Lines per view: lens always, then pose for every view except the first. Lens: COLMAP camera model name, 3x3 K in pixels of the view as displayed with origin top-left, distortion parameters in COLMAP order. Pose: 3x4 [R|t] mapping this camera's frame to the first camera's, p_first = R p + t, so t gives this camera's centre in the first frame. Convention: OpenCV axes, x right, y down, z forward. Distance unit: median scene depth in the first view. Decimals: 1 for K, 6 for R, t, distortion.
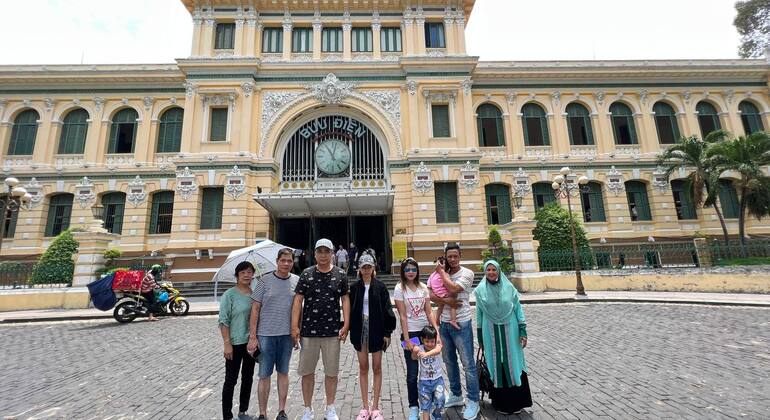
lens RADIAL K [[309.1, 0, 384.4], [0, 309.1, 209.3], [0, 0, 1]] dist [-0.001626, 0.000387]
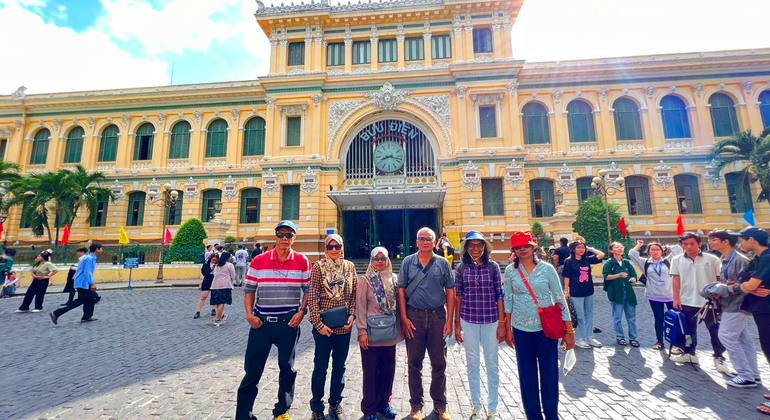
lens RADIAL K [[309.1, 0, 385.5], [0, 309.1, 208.6], [0, 0, 1]] dist [-0.001626, 0.000387]
pose [[0.992280, 0.001714, -0.124006, -0.038570], [0.002578, 0.999403, 0.034441, -0.018733], [0.123991, -0.034495, 0.991684, -0.132863]]
